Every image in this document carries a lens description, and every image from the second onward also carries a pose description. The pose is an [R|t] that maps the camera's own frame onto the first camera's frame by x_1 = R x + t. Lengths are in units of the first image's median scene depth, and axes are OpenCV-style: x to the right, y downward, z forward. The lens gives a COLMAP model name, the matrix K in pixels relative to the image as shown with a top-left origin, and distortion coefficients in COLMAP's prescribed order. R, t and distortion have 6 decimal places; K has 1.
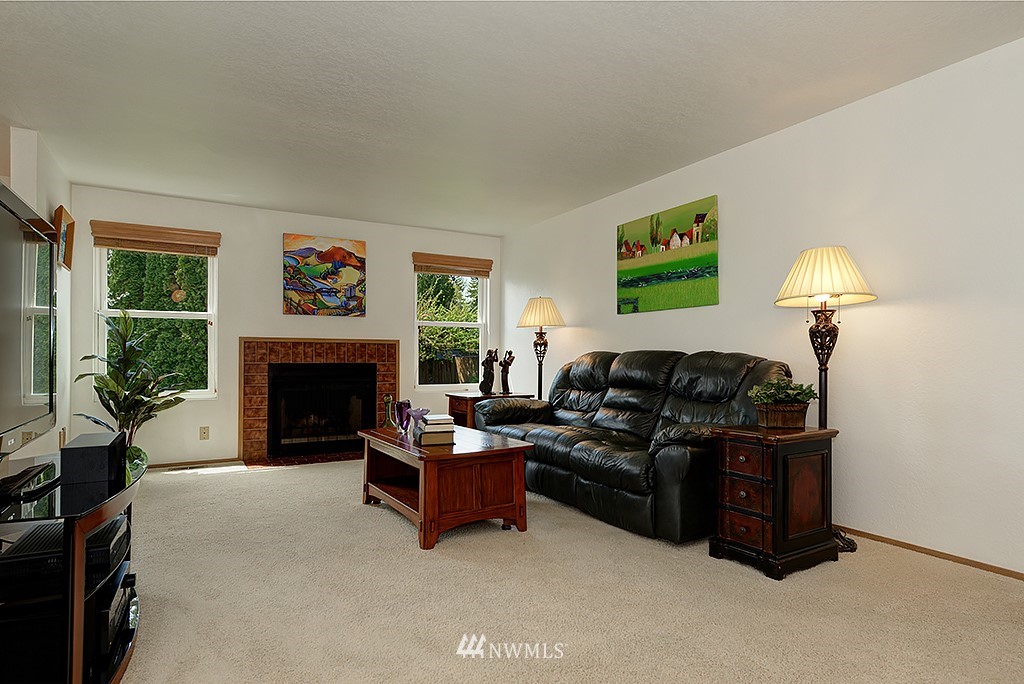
lens RADIAL K [[570.6, 0, 516.2], [0, 570.6, 351.9], [0, 0, 1]] dist [0.008785, 0.000312]
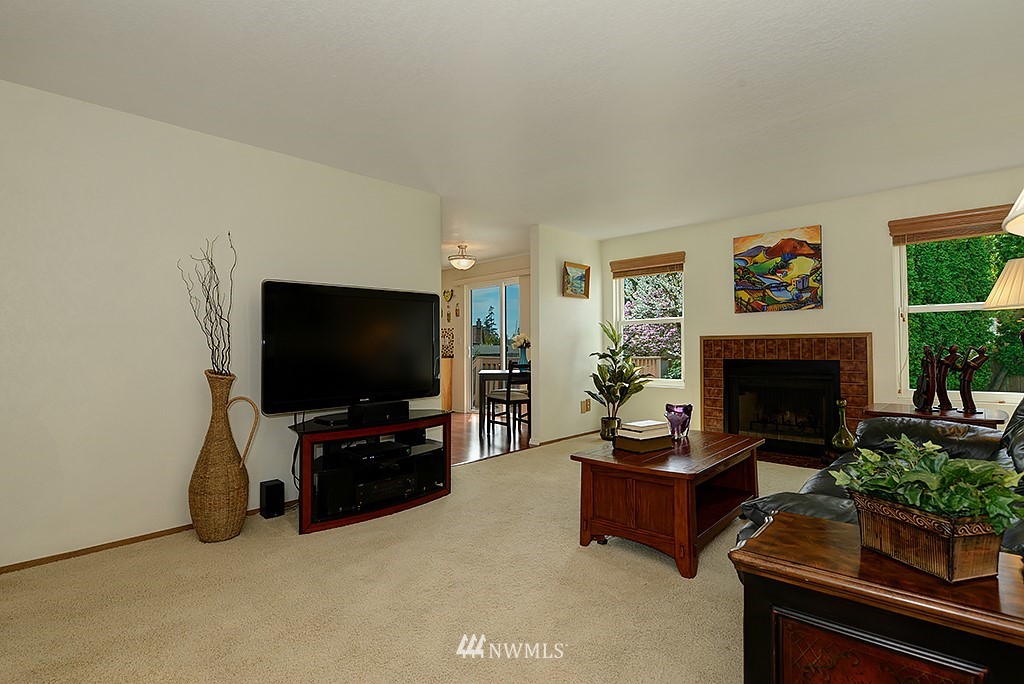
lens RADIAL K [[506.4, 0, 513.1], [0, 506.4, 332.6], [0, 0, 1]] dist [-0.011342, 0.000901]
pose [[0.273245, -0.031757, -0.961420, 0.383356], [0.020380, 0.999422, -0.027220, -0.012630], [0.961728, -0.012156, 0.273735, 0.334207]]
